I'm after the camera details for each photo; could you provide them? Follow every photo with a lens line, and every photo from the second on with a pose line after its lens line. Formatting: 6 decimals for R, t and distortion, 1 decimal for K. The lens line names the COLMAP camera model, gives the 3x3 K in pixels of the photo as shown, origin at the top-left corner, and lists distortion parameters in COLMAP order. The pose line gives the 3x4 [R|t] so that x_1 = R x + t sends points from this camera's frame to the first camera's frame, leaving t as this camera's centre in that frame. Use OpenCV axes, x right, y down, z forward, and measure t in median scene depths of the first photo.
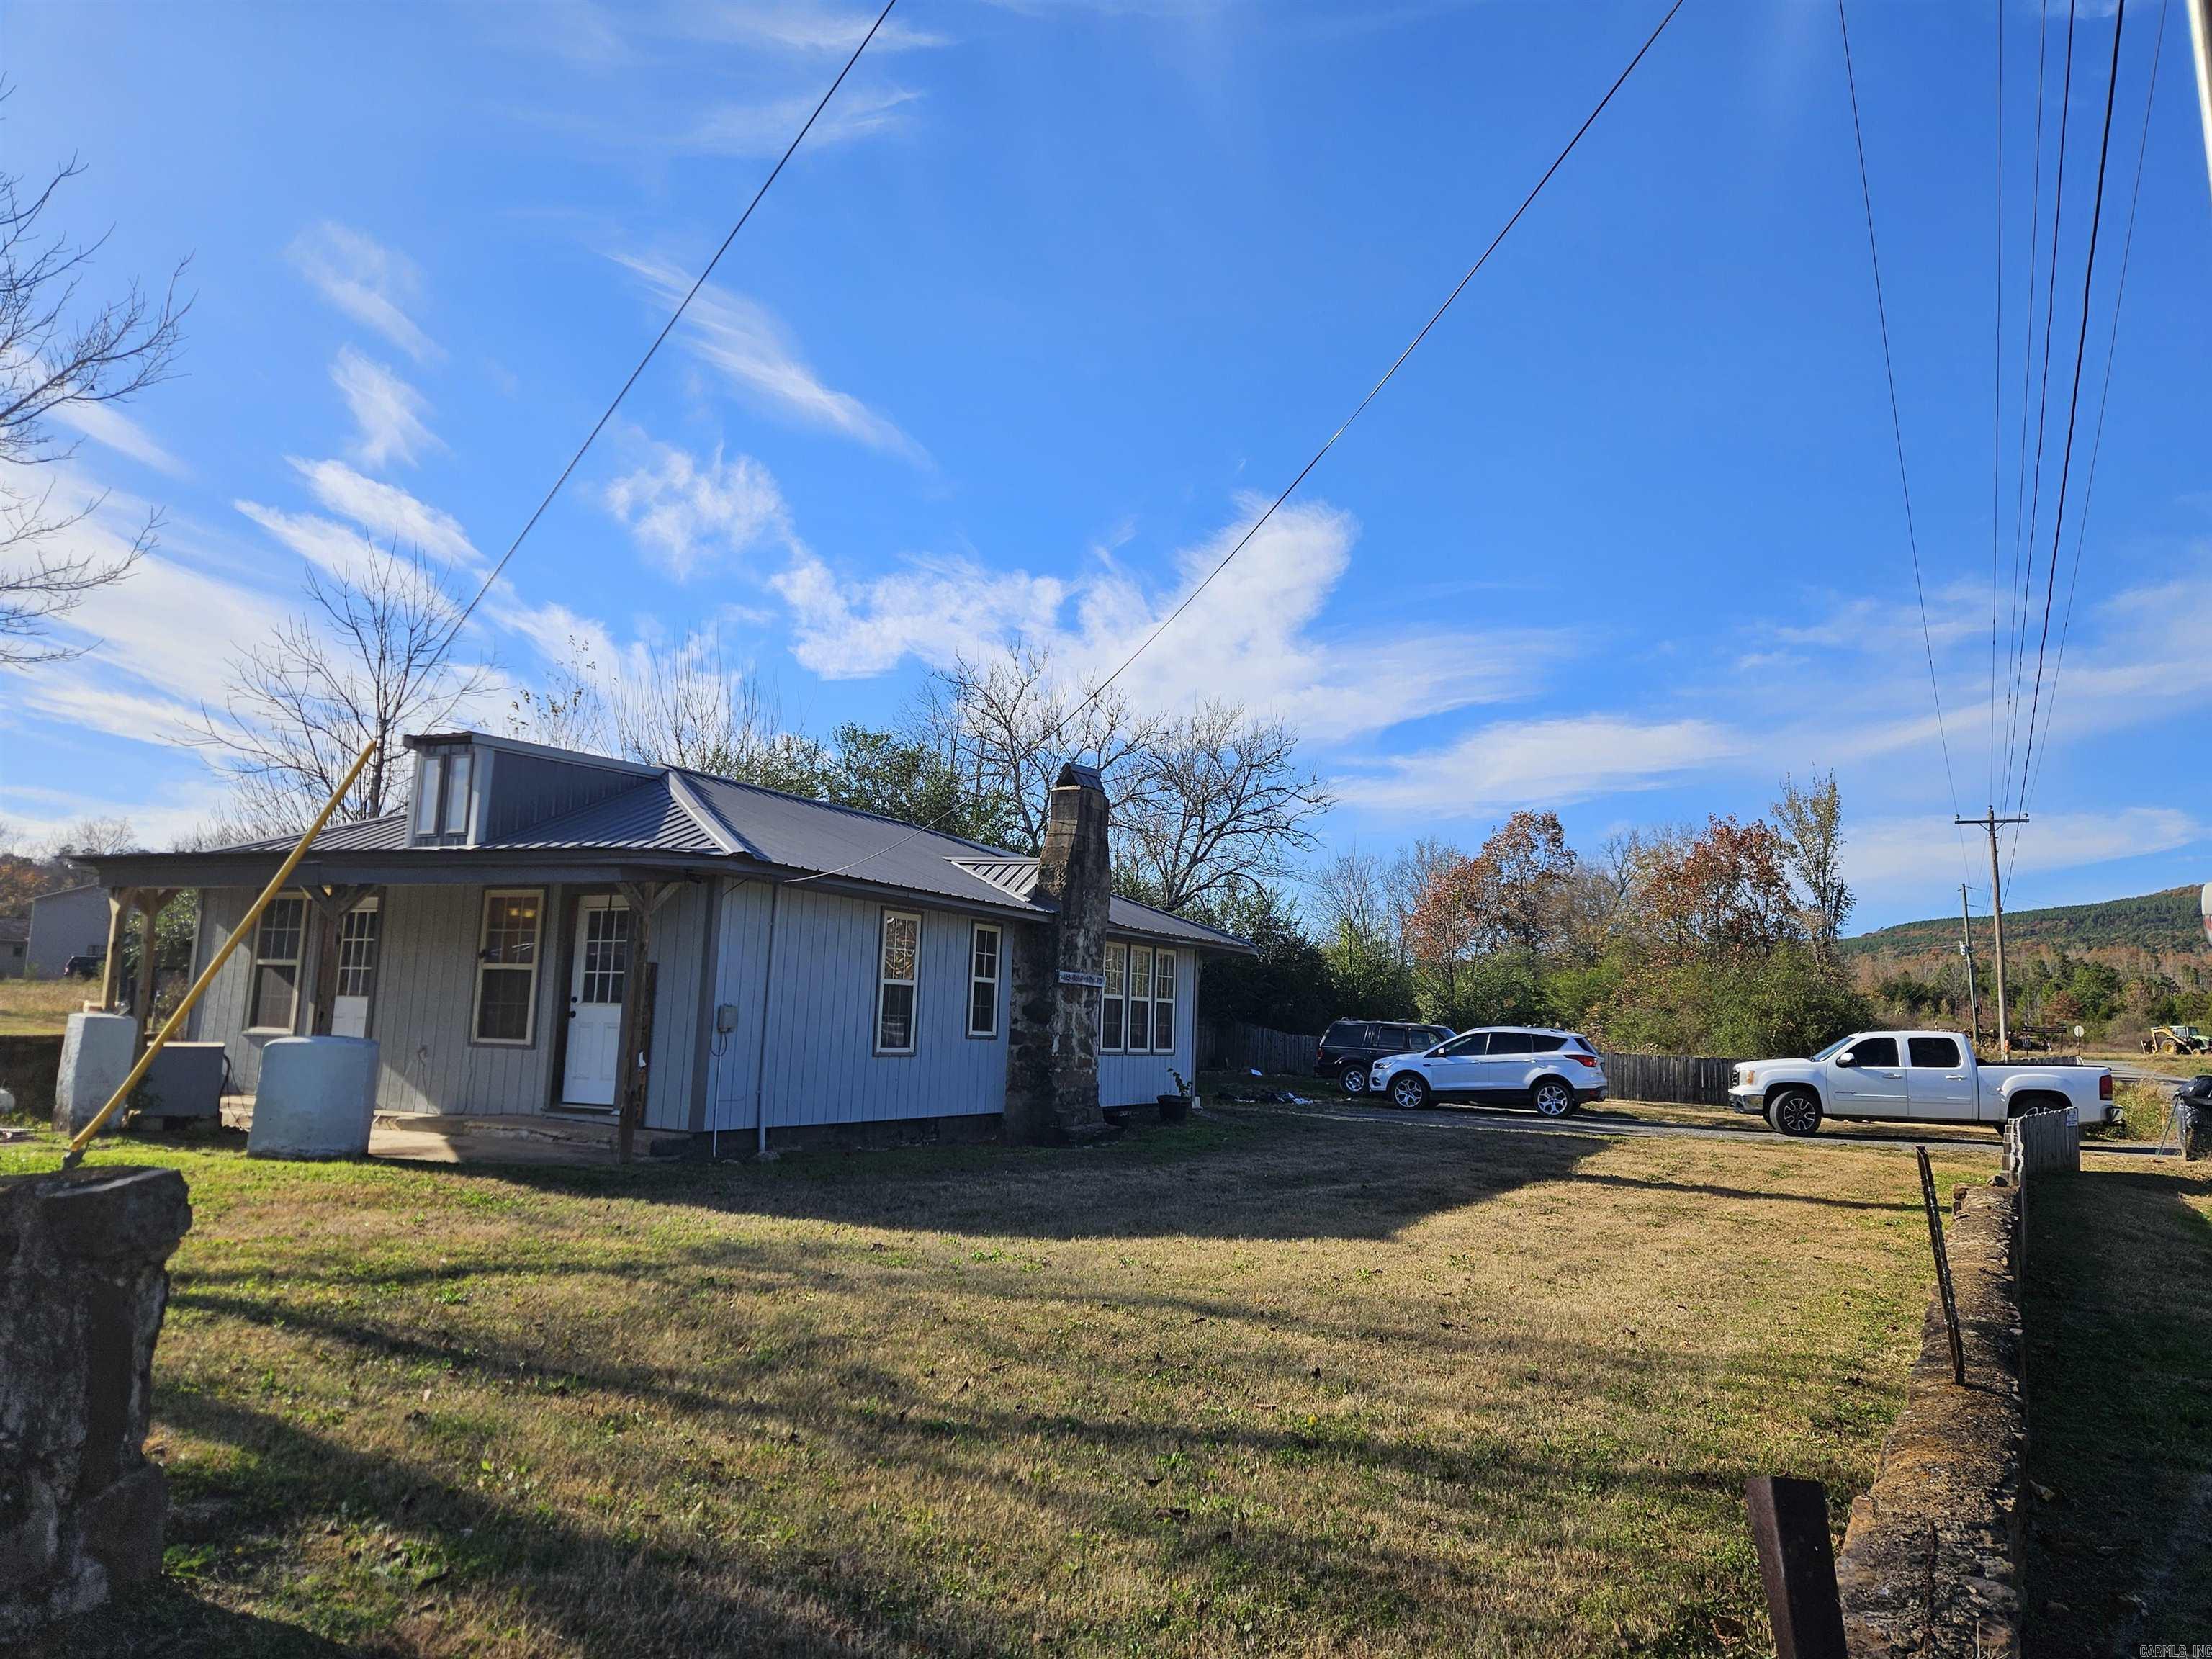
lens RADIAL K [[1526.8, 0, 1111.5], [0, 1526.8, 816.7], [0, 0, 1]] dist [0.061791, -0.016423]
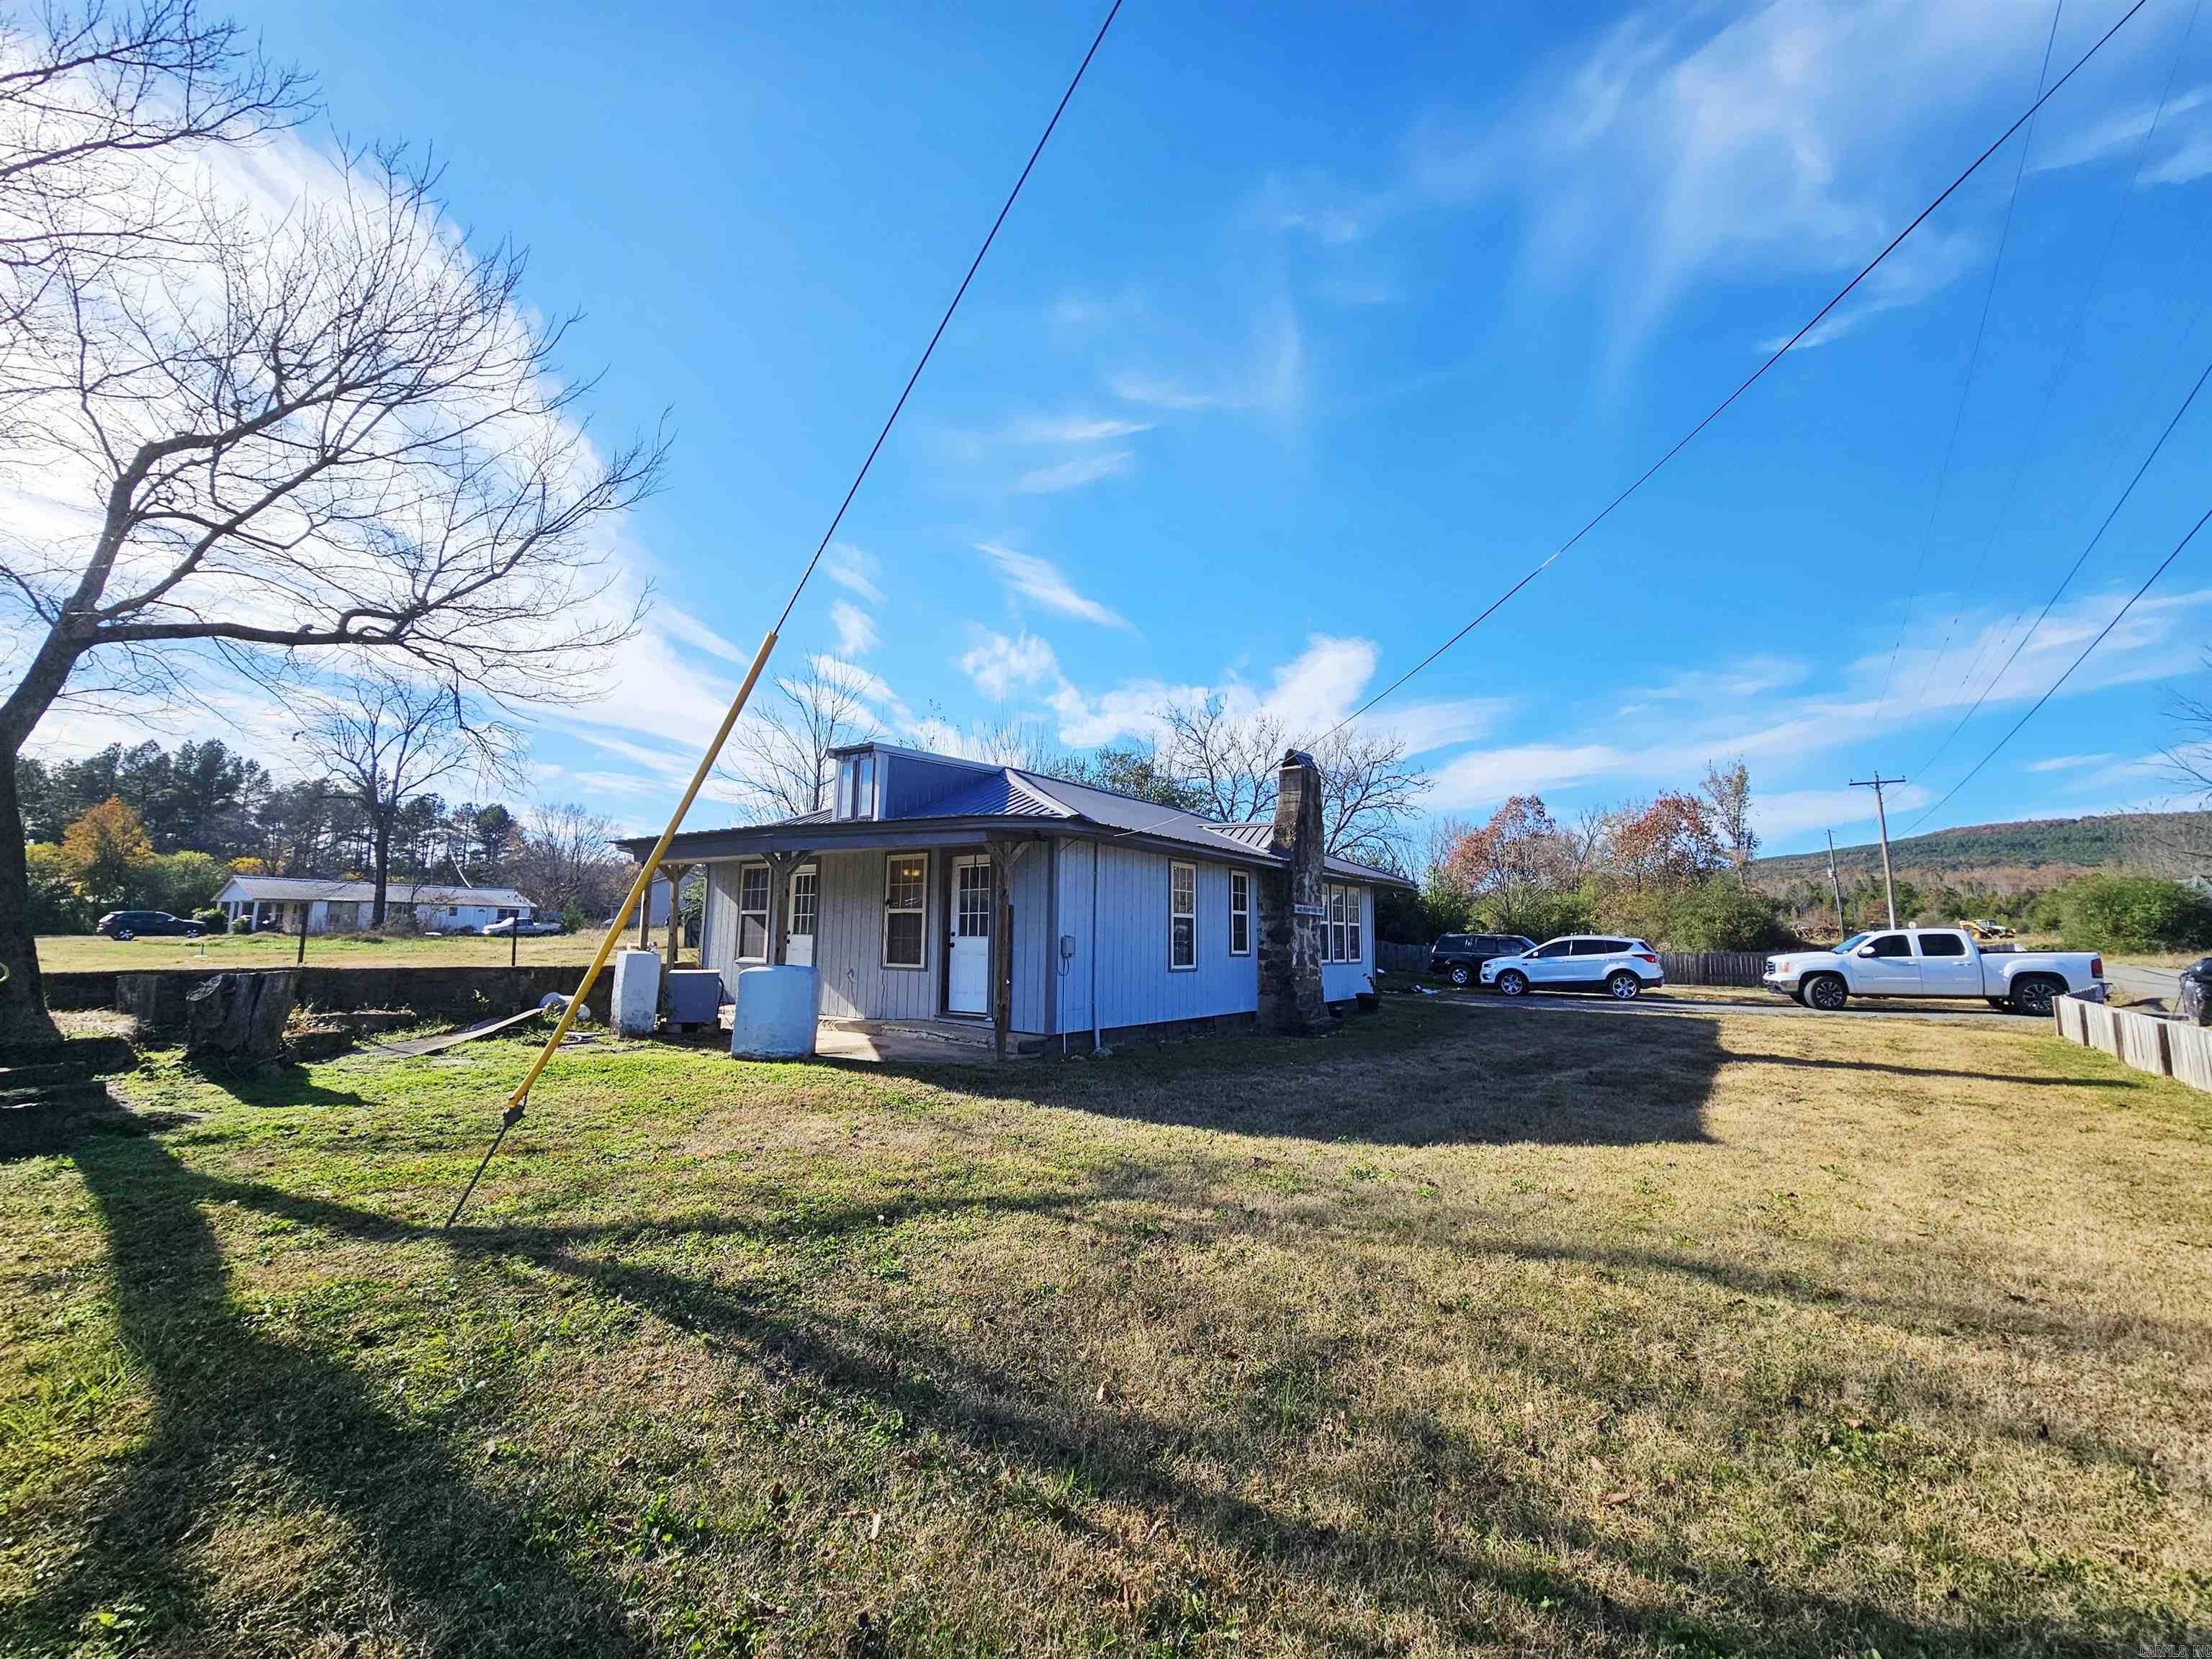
lens RADIAL K [[906.2, 0, 1099.4], [0, 906.2, 816.5], [0, 0, 1]] dist [-0.000948, -0.000178]
pose [[0.988336, -0.044844, -0.145540, -0.091406], [0.044576, 0.998993, -0.005105, 0.022943], [0.145622, -0.001442, 0.989339, 0.209124]]
